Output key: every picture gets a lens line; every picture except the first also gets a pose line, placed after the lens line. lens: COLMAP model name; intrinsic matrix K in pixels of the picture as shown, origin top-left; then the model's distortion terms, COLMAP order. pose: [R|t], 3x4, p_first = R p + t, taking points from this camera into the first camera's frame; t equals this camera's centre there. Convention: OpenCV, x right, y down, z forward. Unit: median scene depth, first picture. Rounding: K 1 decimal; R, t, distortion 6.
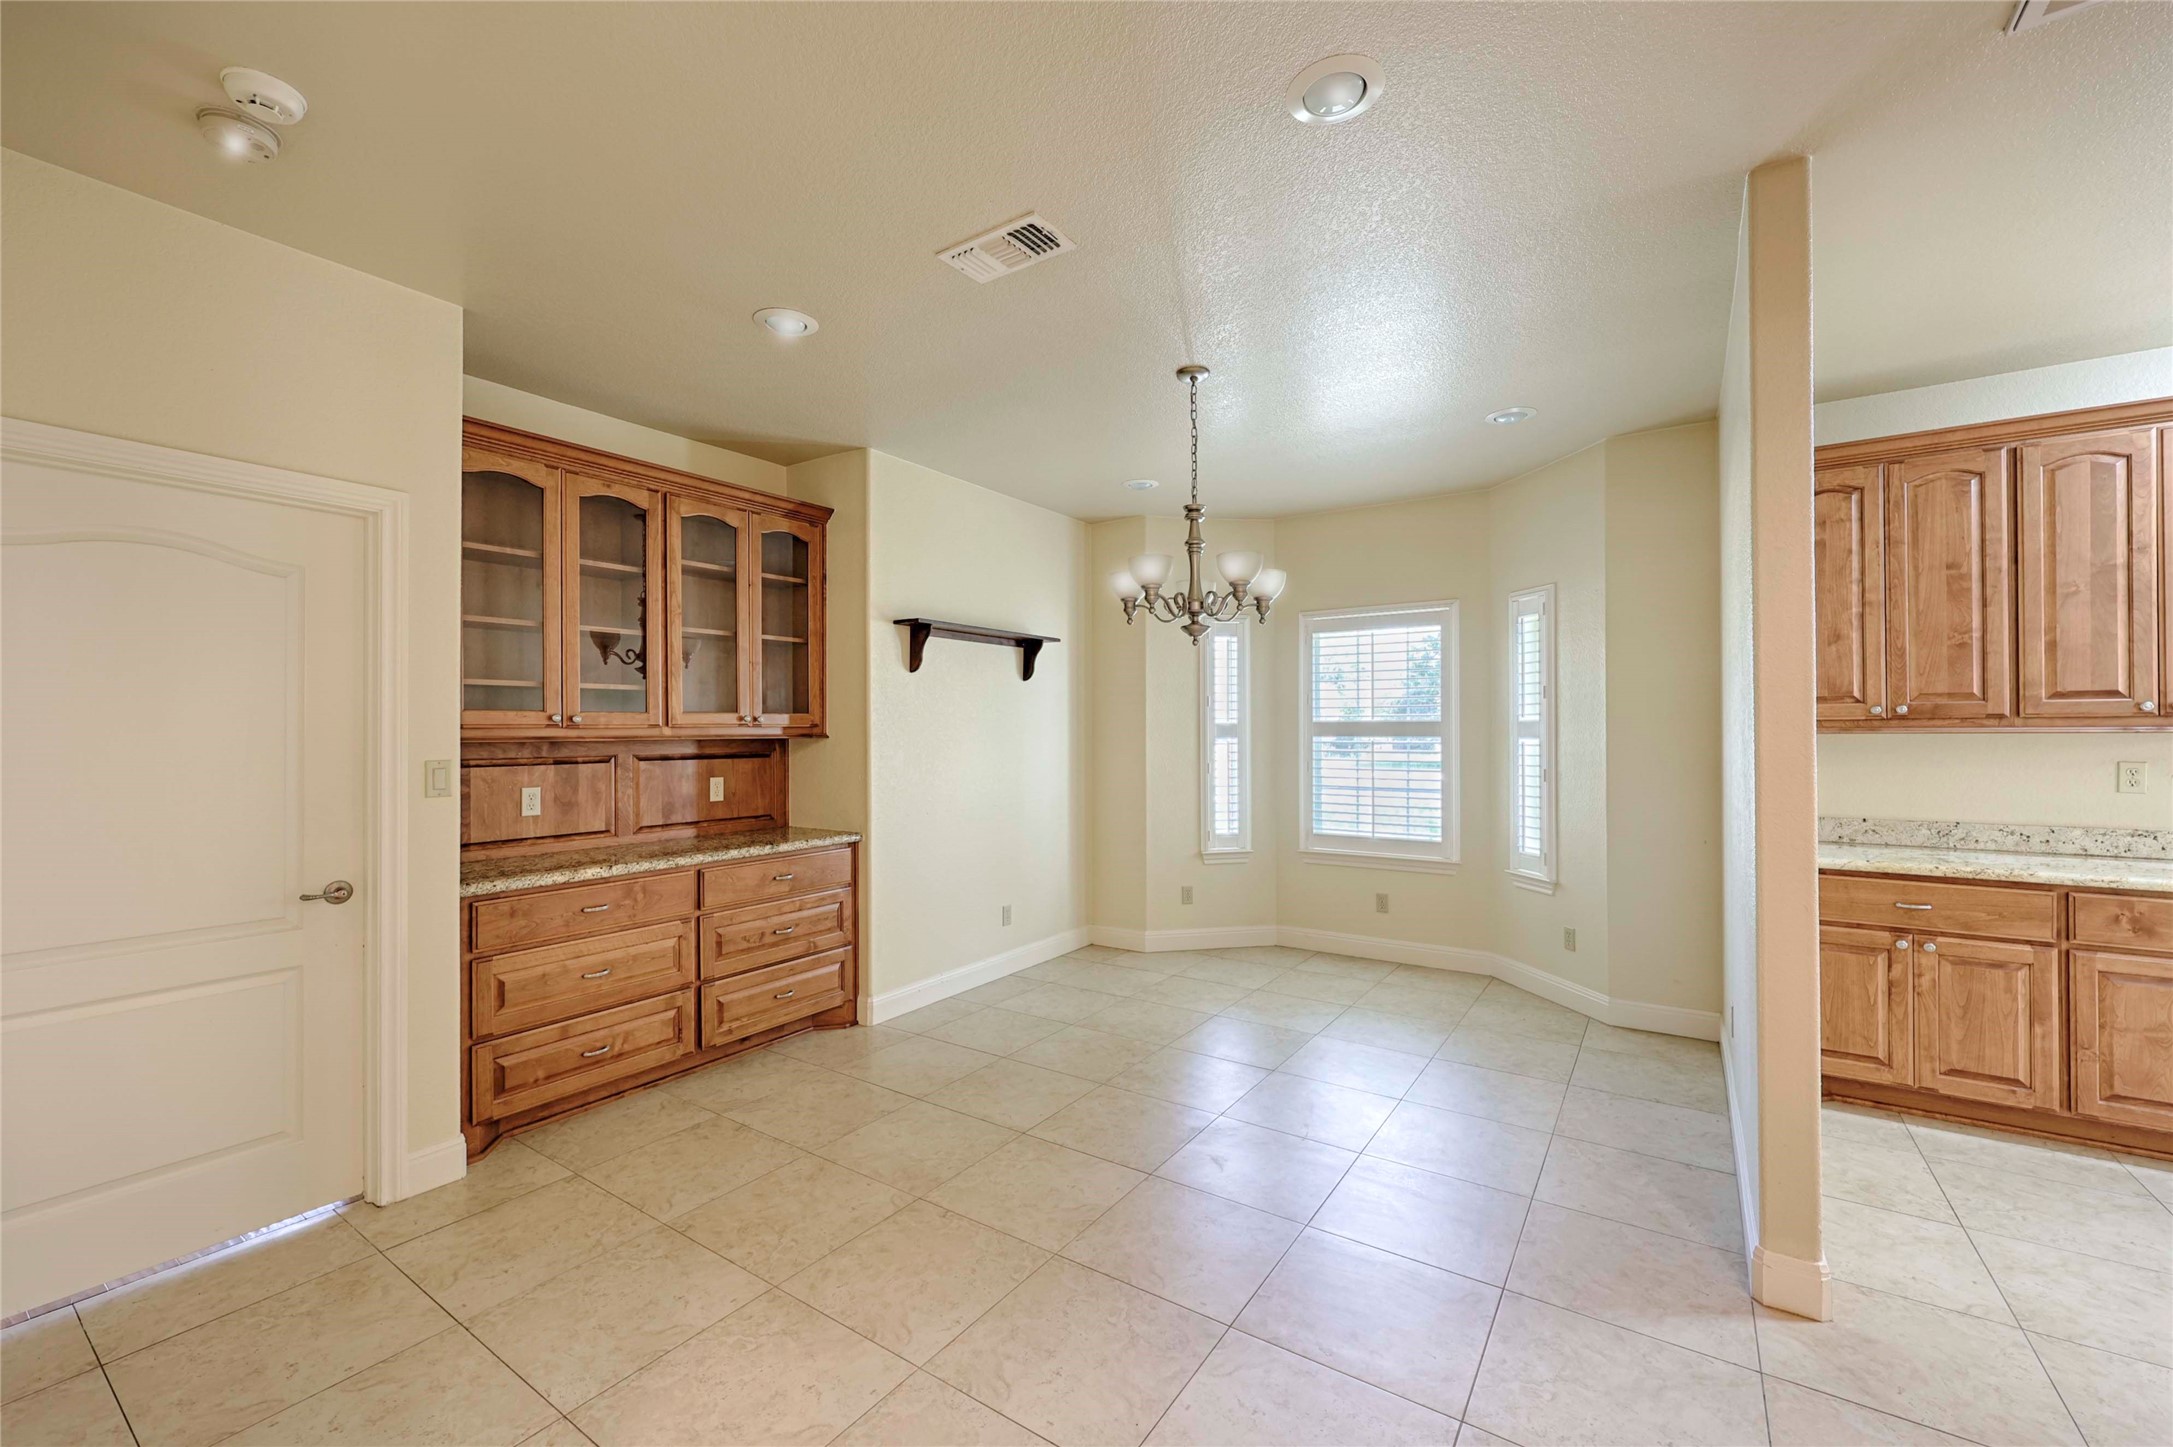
lens RADIAL K [[874.0, 0, 1069.7], [0, 874.0, 727.8], [0, 0, 1]] dist [0.000931, 0.000624]
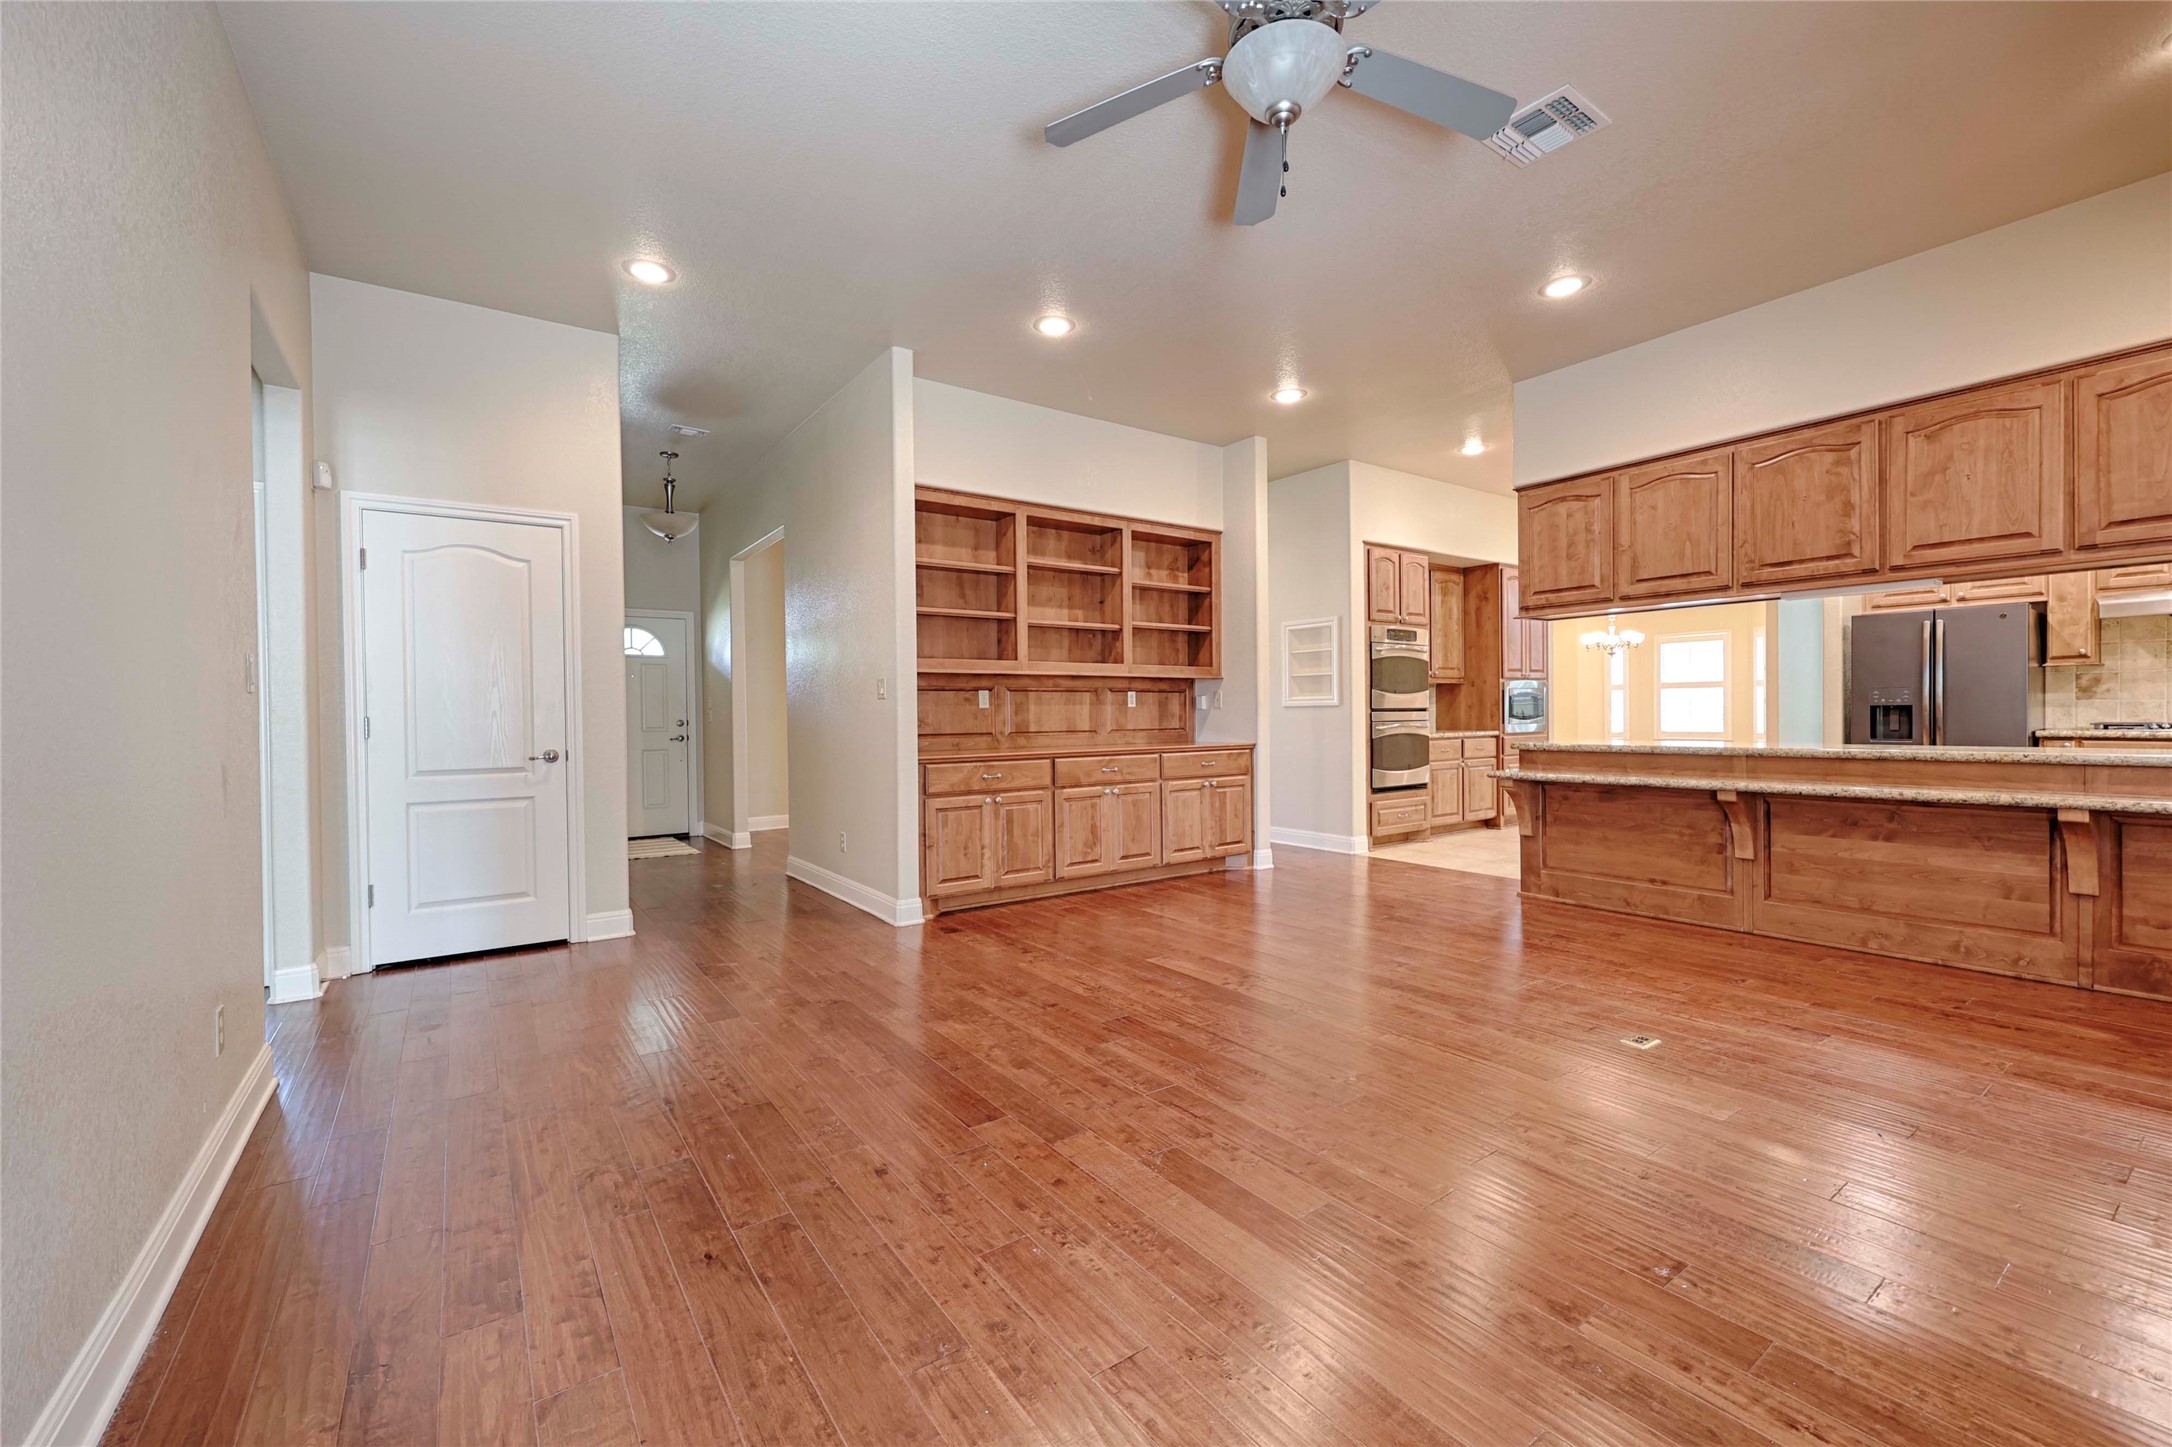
lens RADIAL K [[873.6, 0, 1079.3], [0, 873.6, 724.7], [0, 0, 1]] dist [0.000931, 0.000624]
pose [[0.939776, -0.002888, -0.341779, -0.504358], [0.010250, 0.999753, 0.019735, 0.059098], [0.341638, -0.022050, 0.939573, -2.273133]]
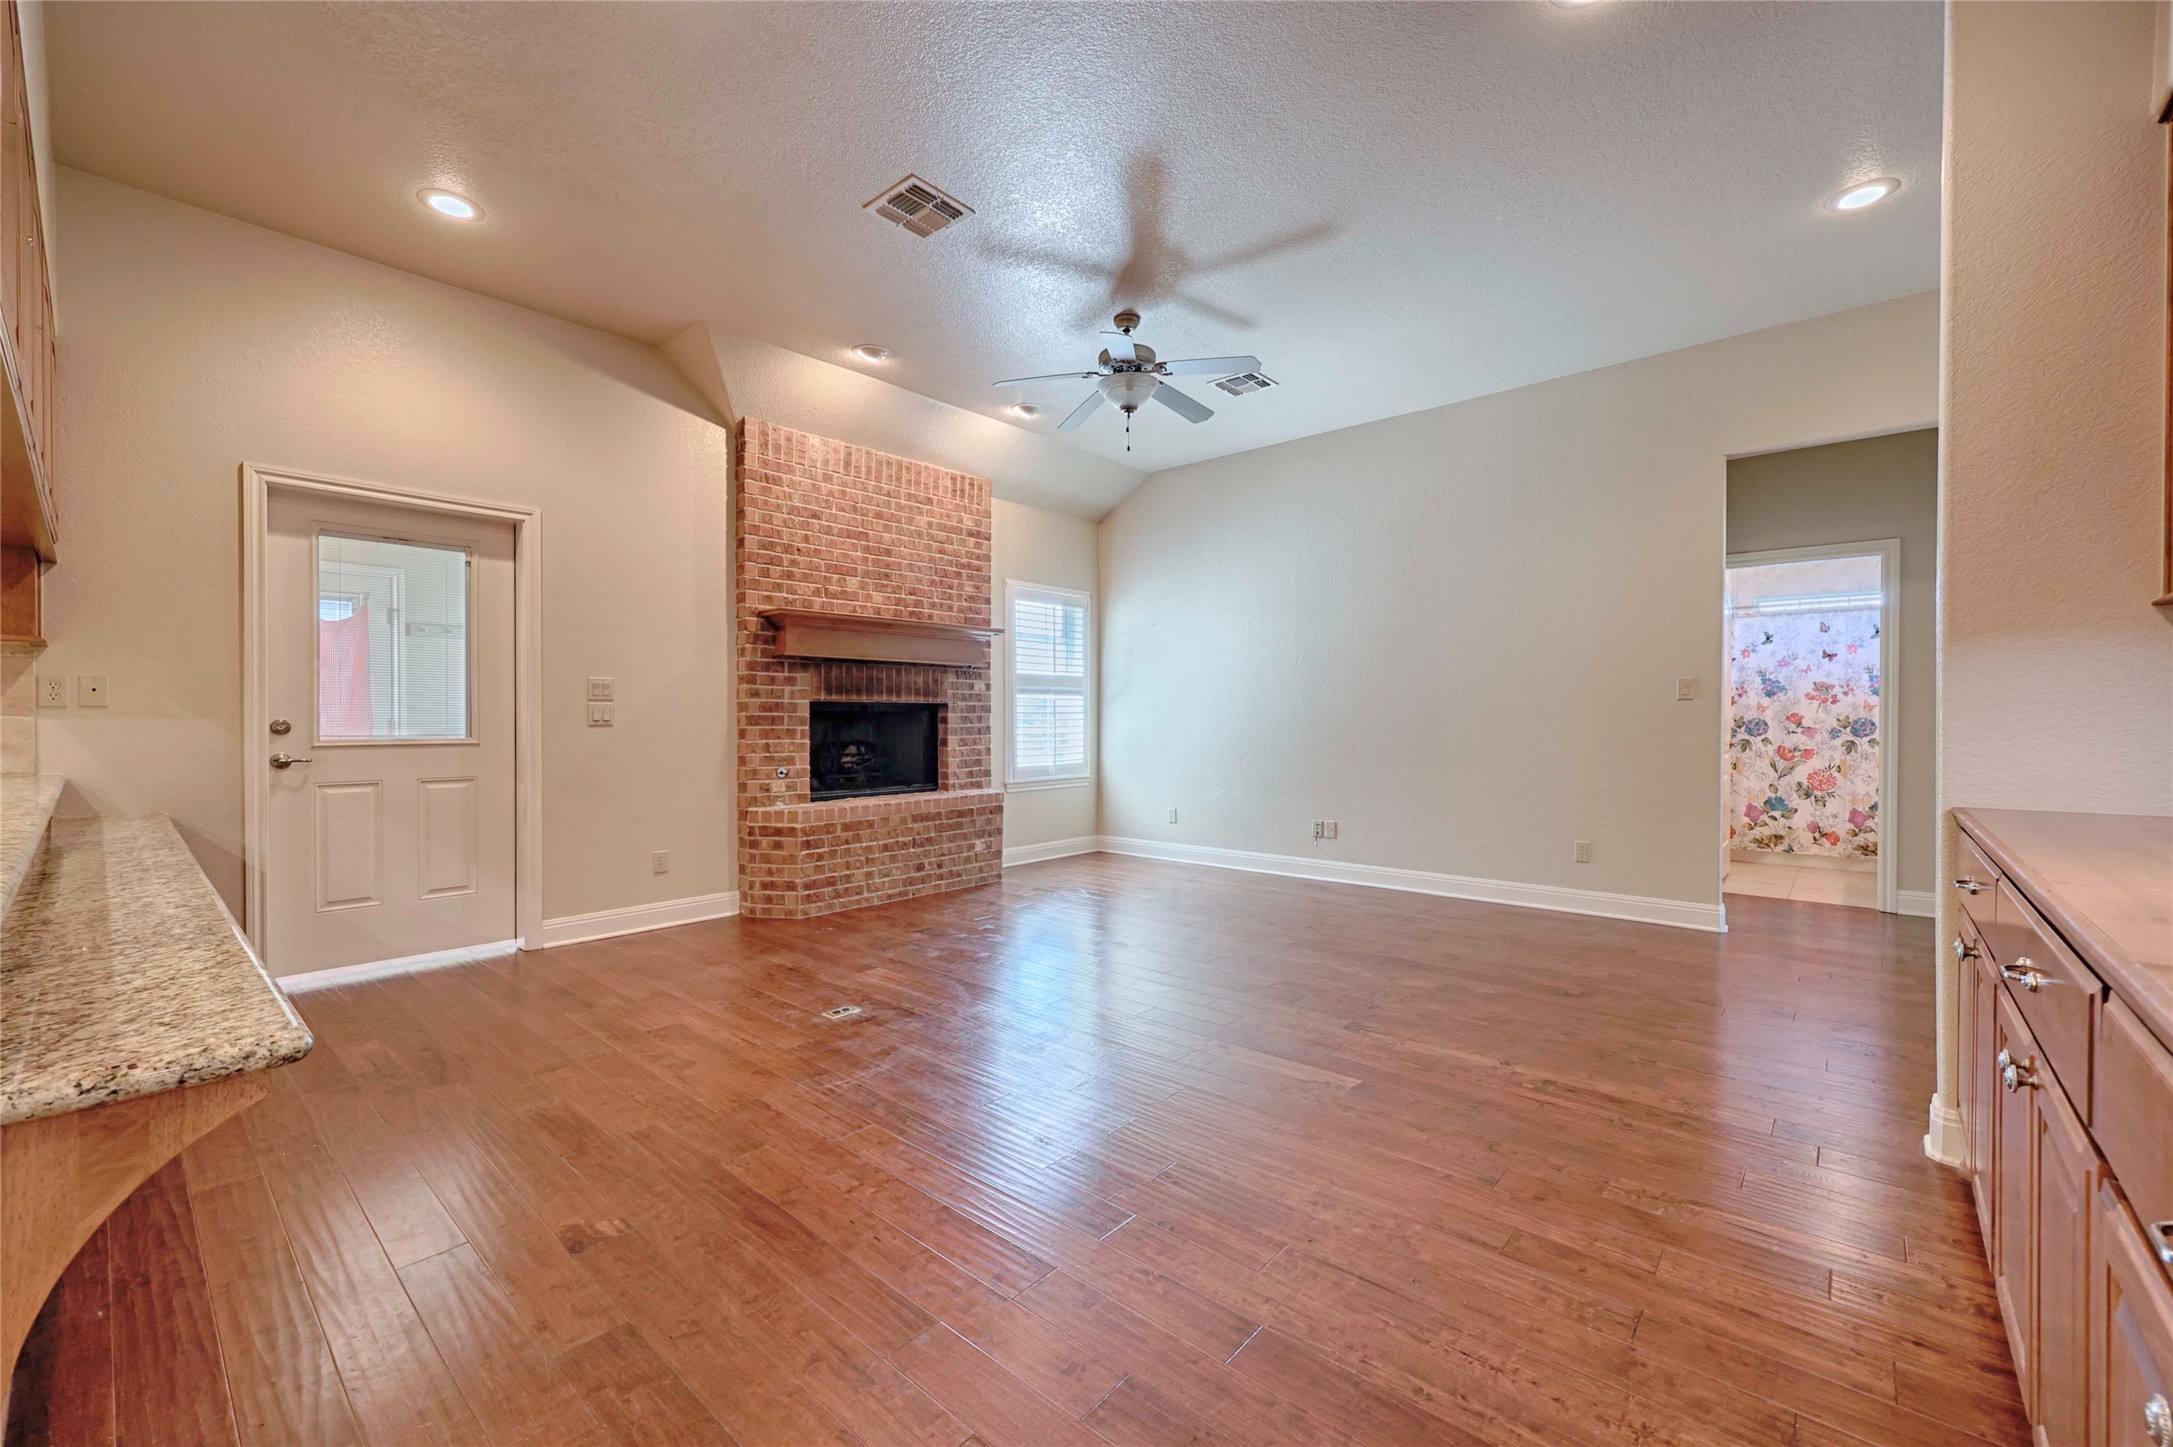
lens RADIAL K [[874.0, 0, 1087.7], [0, 874.0, 723.2], [0, 0, 1]] dist [0.000931, 0.000624]
pose [[-0.993453, 0.001680, 0.114233, -0.637343], [0.002035, 0.999993, 0.002984, 0.067729], [-0.114228, 0.003197, -0.993449, -0.670350]]
